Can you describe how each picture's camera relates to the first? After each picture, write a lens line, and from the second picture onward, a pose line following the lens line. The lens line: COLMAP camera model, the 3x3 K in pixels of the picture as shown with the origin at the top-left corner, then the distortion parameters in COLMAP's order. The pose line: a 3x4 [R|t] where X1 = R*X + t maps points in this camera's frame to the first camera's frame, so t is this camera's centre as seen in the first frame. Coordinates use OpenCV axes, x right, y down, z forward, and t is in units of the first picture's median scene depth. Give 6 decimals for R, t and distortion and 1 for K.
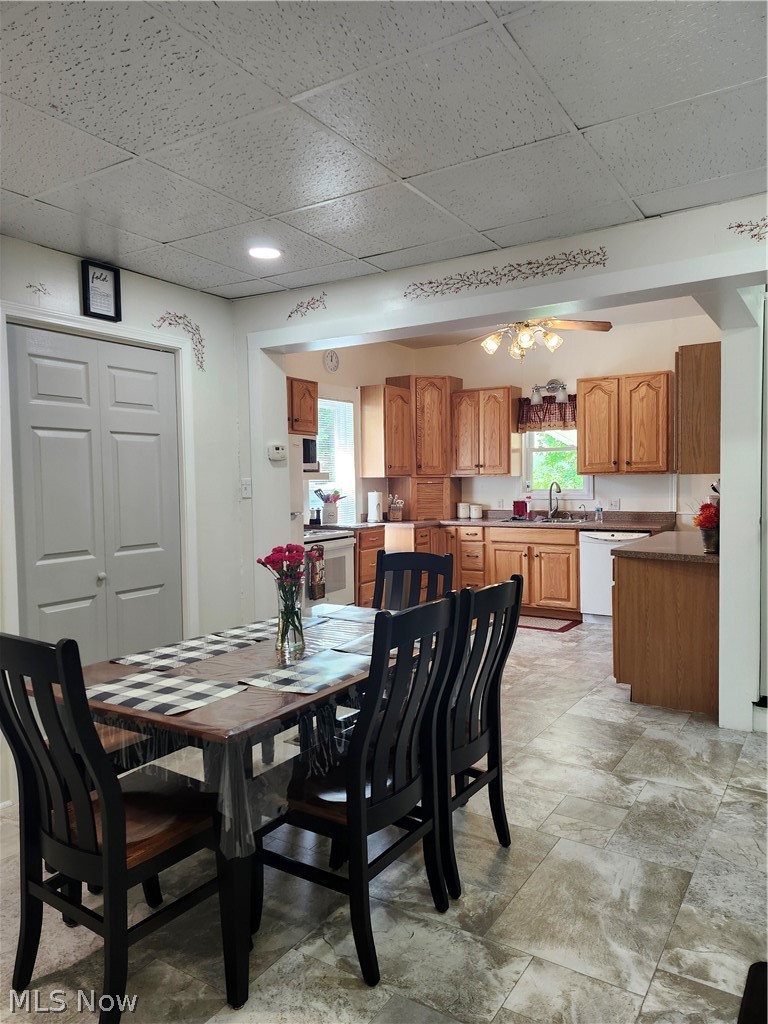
lens RADIAL K [[702.8, 0, 384.0], [0, 702.8, 512.0], [0, 0, 1]] dist [0.099534, -0.088678]
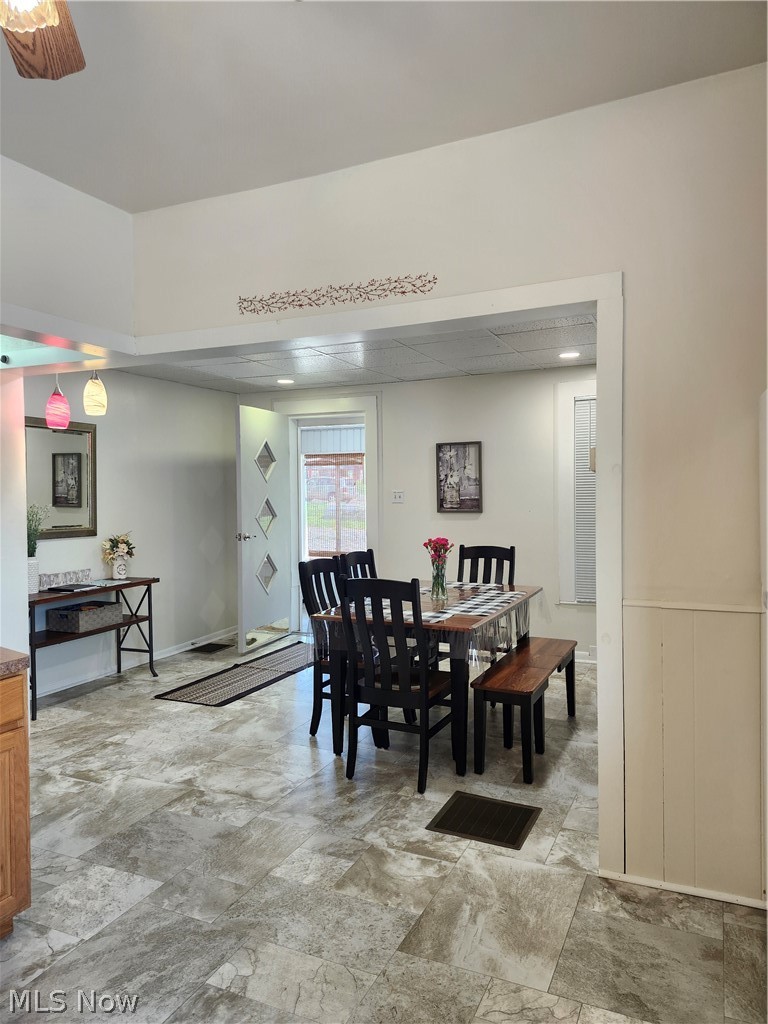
lens RADIAL K [[702.8, 0, 384.0], [0, 702.8, 512.0], [0, 0, 1]] dist [0.099534, -0.088678]
pose [[-0.989329, 0.031710, -0.142209, 0.099758], [0.021032, 0.996888, 0.075971, -0.061703], [0.144175, 0.072169, -0.986917, 1.136759]]
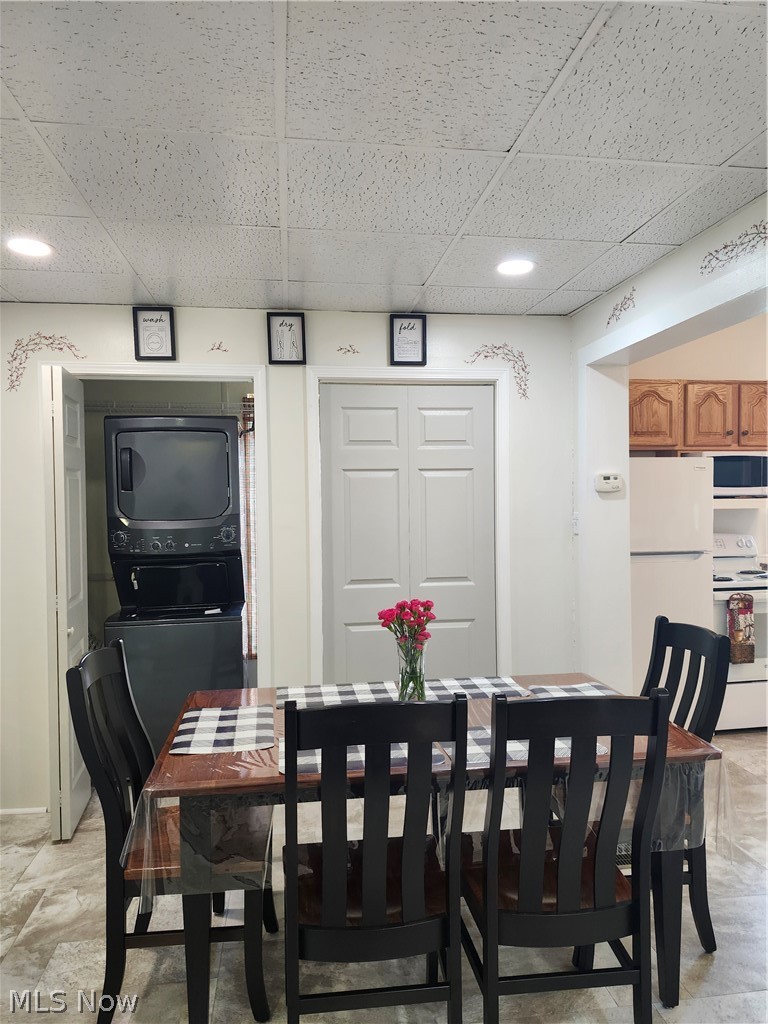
lens RADIAL K [[702.8, 0, 384.0], [0, 702.8, 512.0], [0, 0, 1]] dist [0.099534, -0.088678]
pose [[0.653141, 0.023029, -0.756886, 0.390849], [-0.033242, 0.999446, 0.001723, -0.050713], [0.756506, 0.024035, 0.653545, 0.285874]]
